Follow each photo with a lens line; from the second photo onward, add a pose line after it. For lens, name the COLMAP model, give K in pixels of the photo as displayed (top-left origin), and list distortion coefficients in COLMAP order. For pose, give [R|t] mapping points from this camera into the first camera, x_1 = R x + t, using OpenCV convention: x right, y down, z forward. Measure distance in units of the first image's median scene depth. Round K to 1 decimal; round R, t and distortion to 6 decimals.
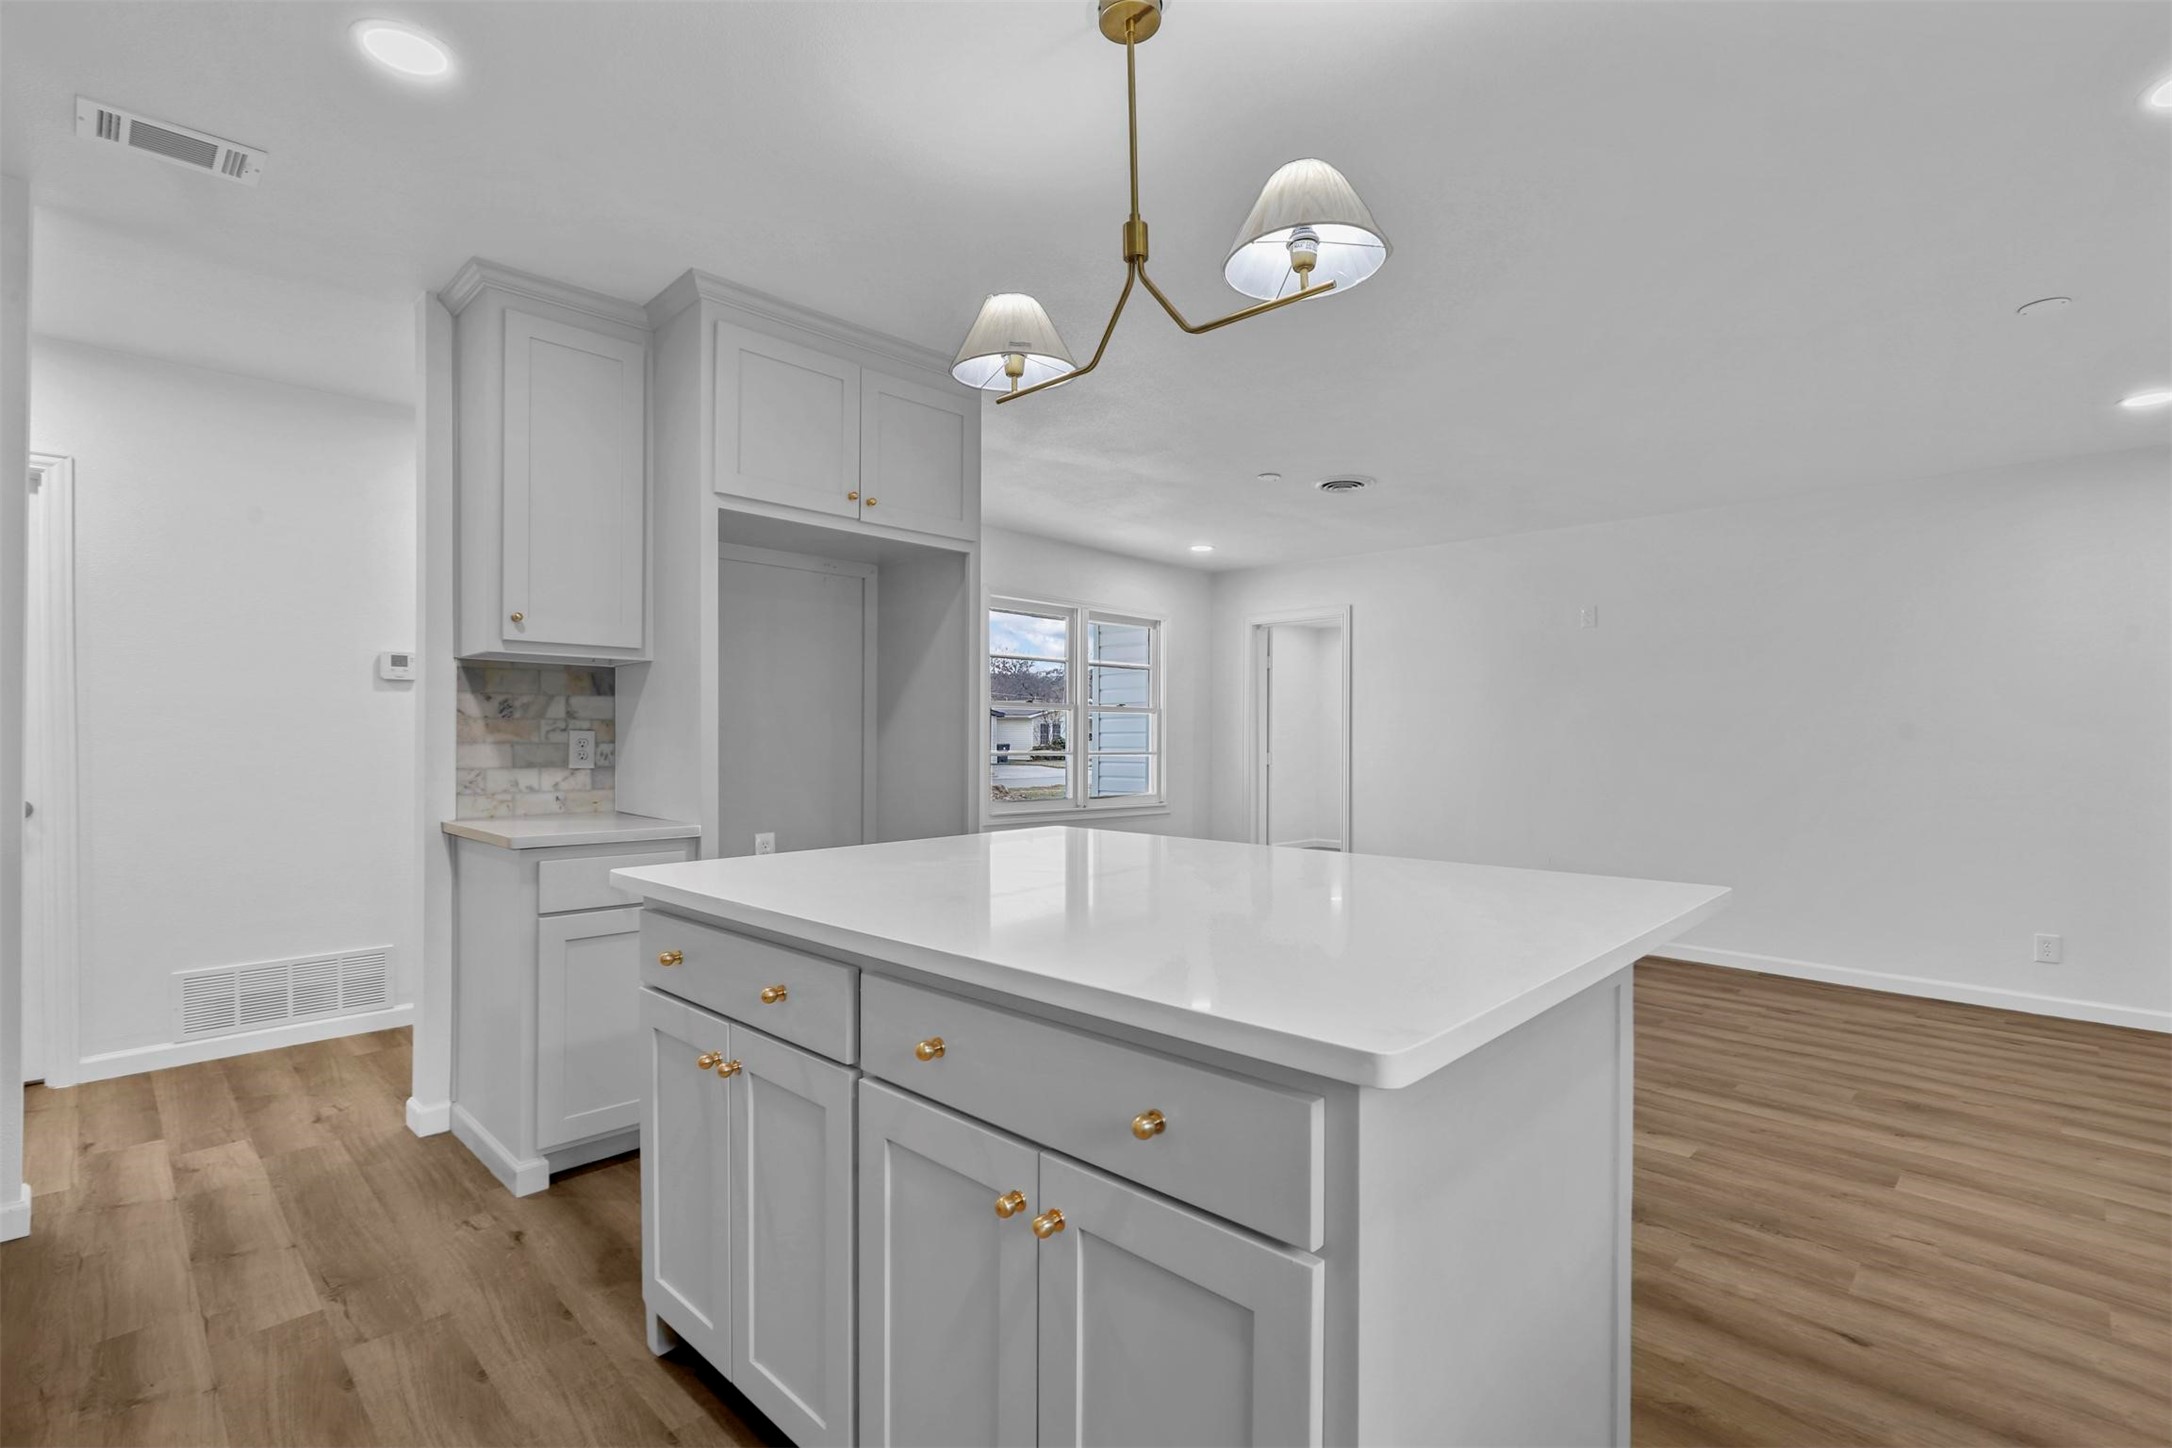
lens RADIAL K [[990.3, 0, 1095.1], [0, 990.3, 753.5], [0, 0, 1]] dist [0.001486, -0.000103]
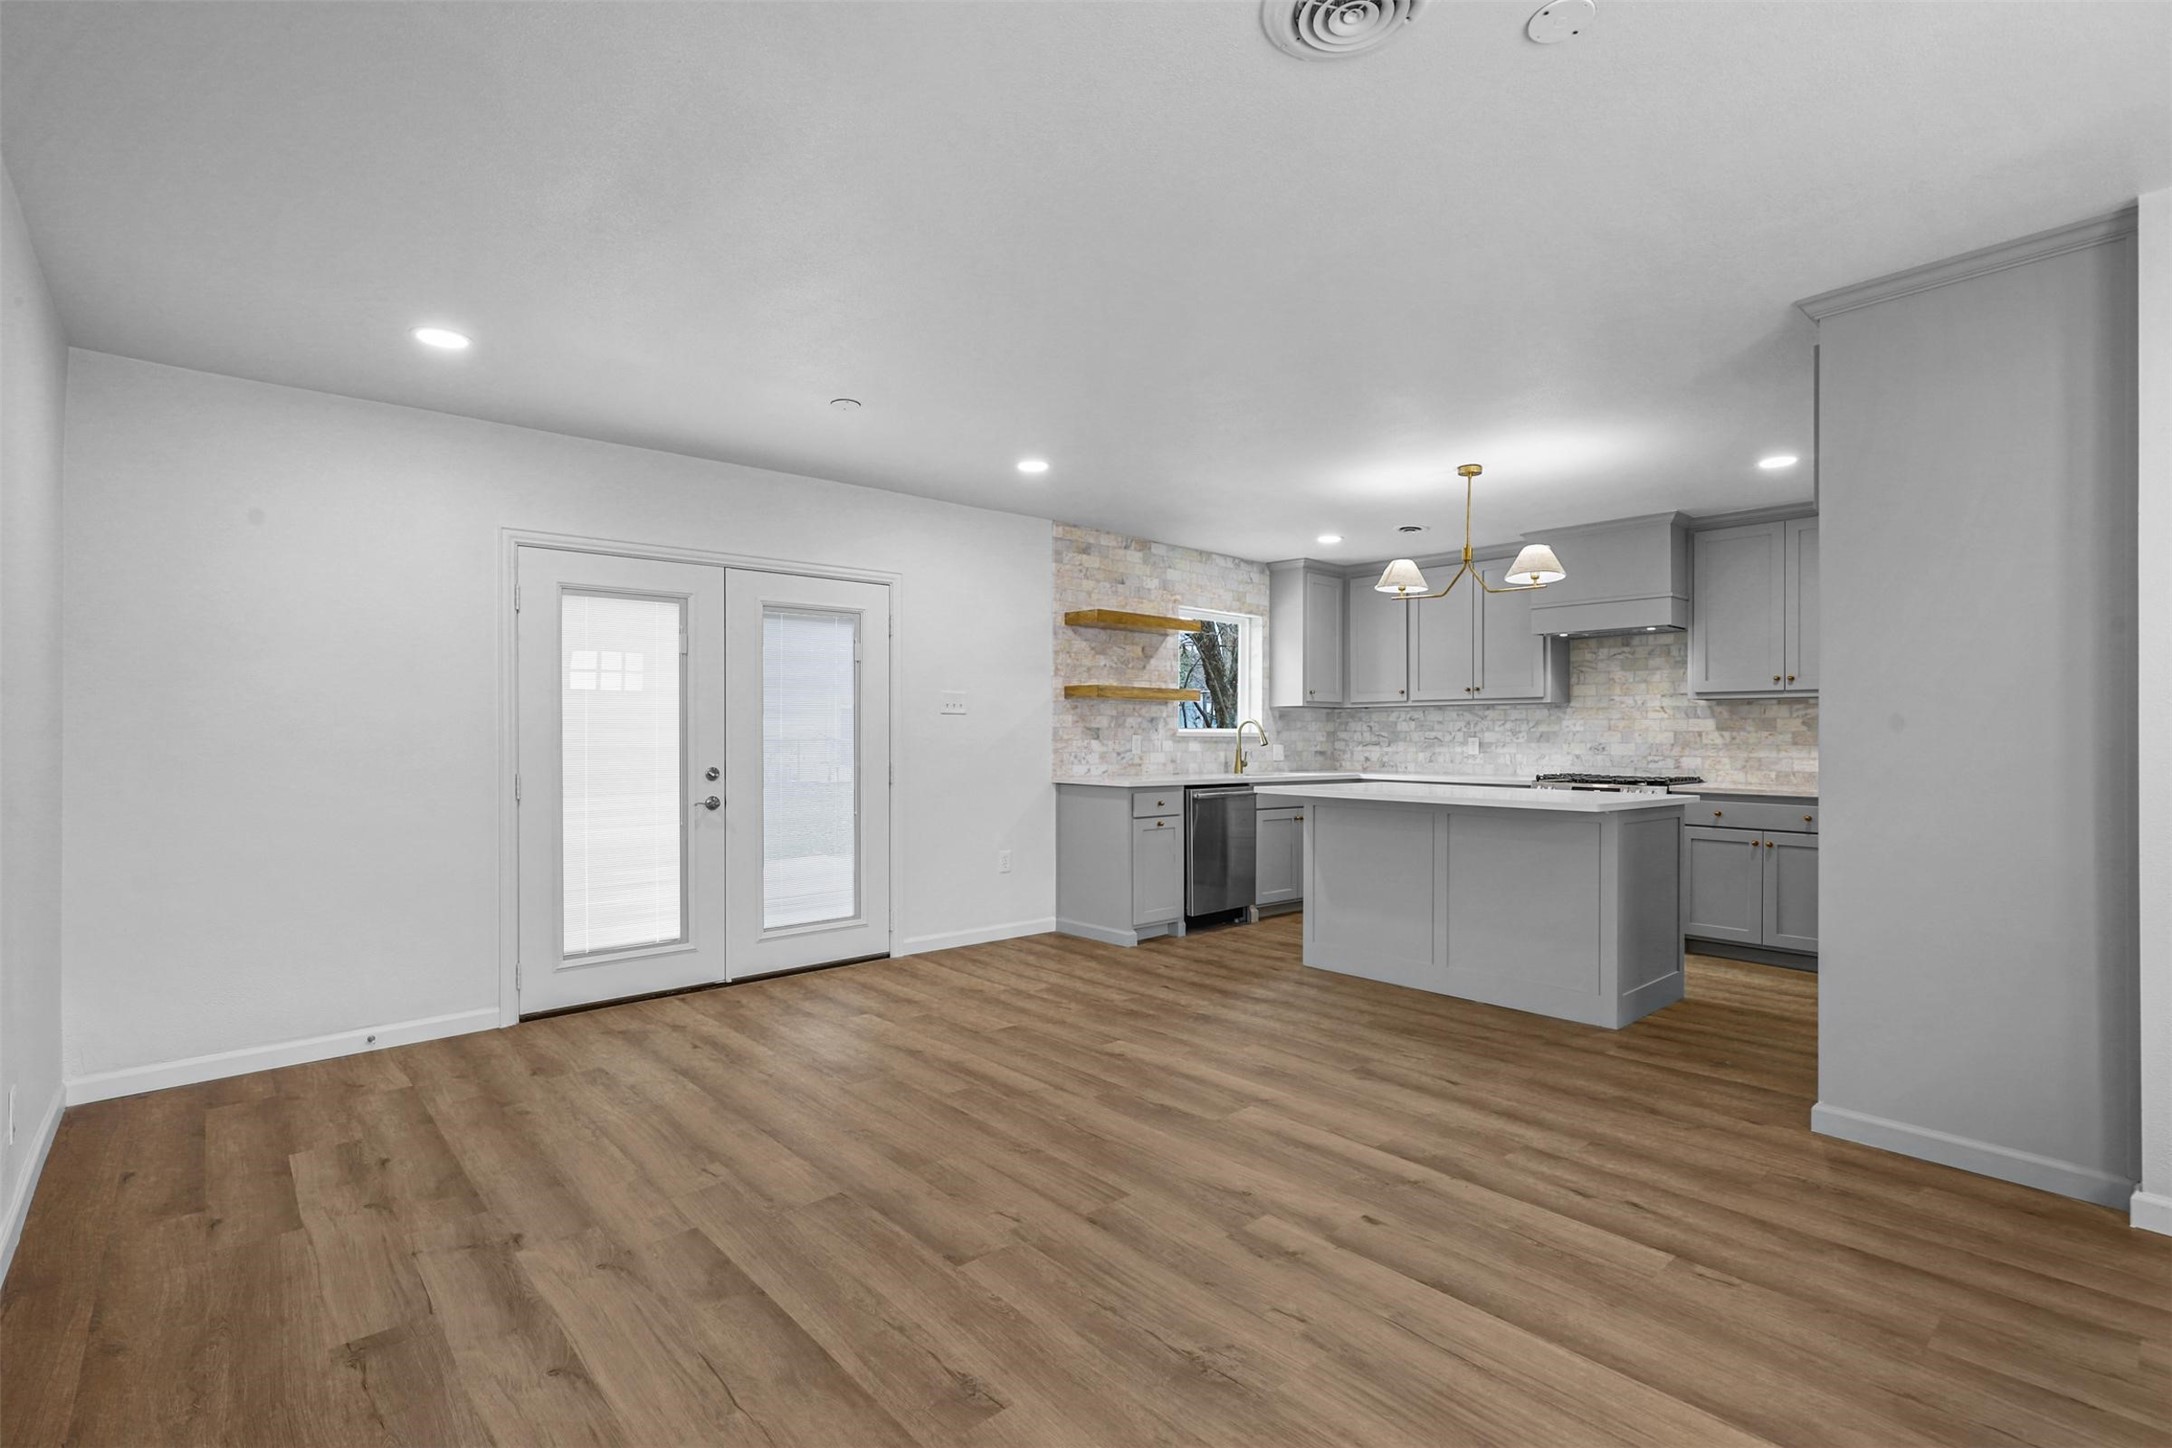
lens RADIAL K [[990.3, 0, 1084.8], [0, 990.3, 733.9], [0, 0, 1]] dist [0.001486, -0.000103]
pose [[-0.997613, -0.010582, 0.068240, 0.497936], [-0.009727, 0.999870, 0.012839, -0.026811], [-0.068367, 0.012145, -0.997586, 2.095345]]
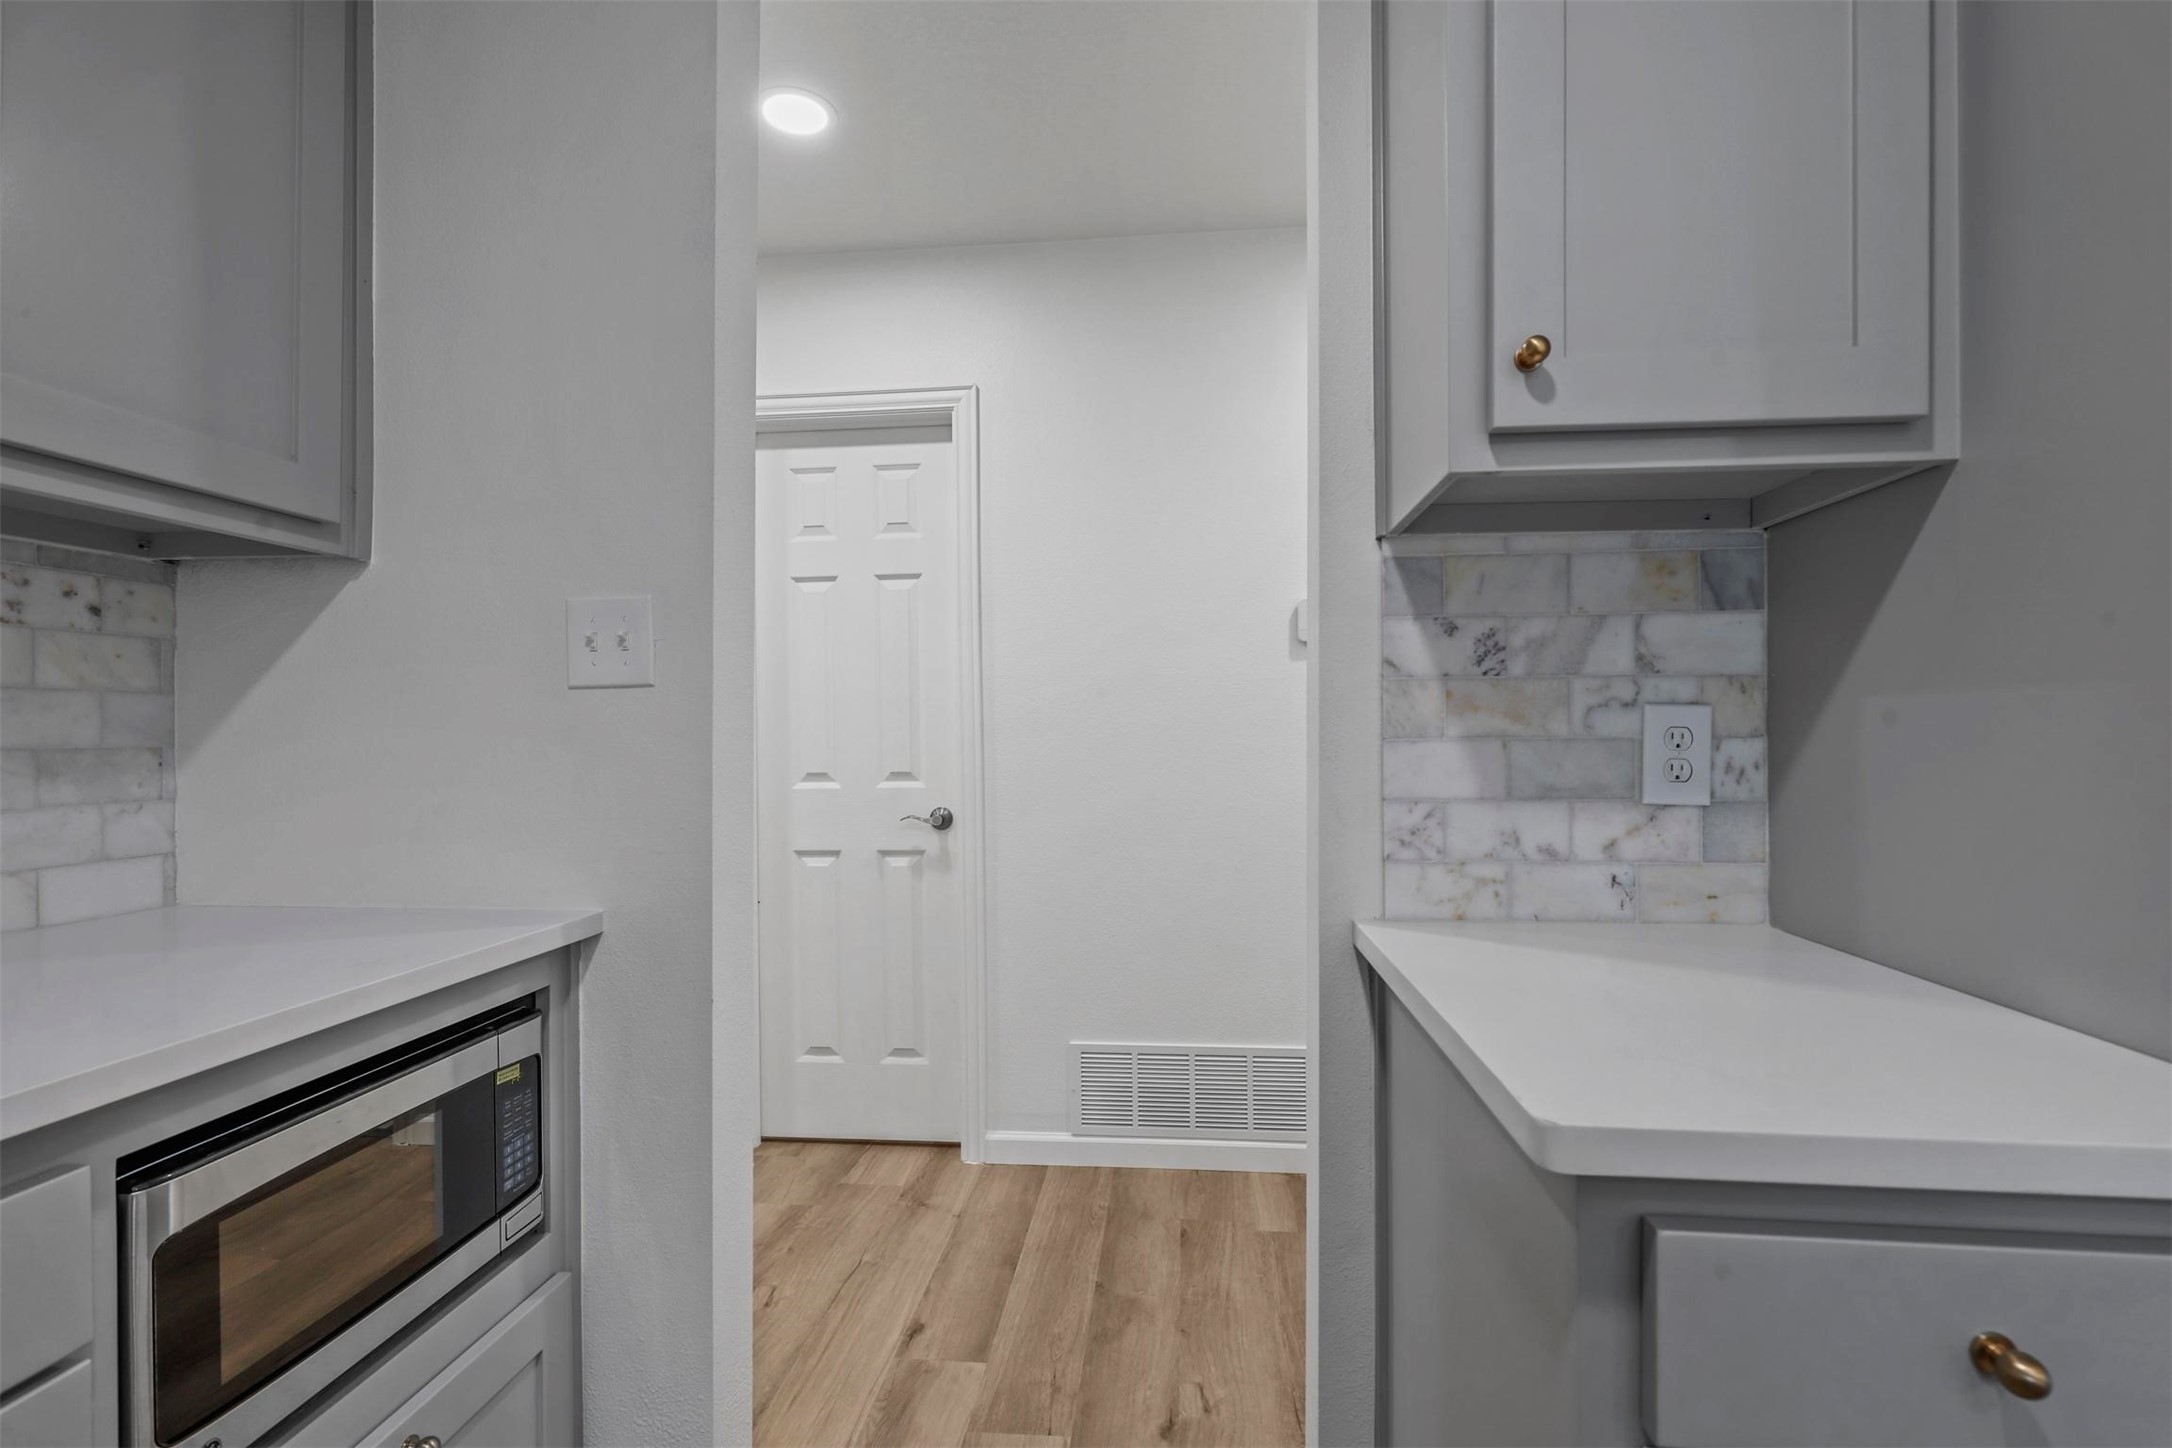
lens RADIAL K [[990.3, 0, 1067.5], [0, 990.3, 720.3], [0, 0, 1]] dist [0.001486, -0.000103]
pose [[0.611568, -0.017169, -0.791006, -0.370500], [-0.005585, 0.999646, -0.026016, -0.006245], [0.791173, 0.020328, 0.611255, 0.599785]]
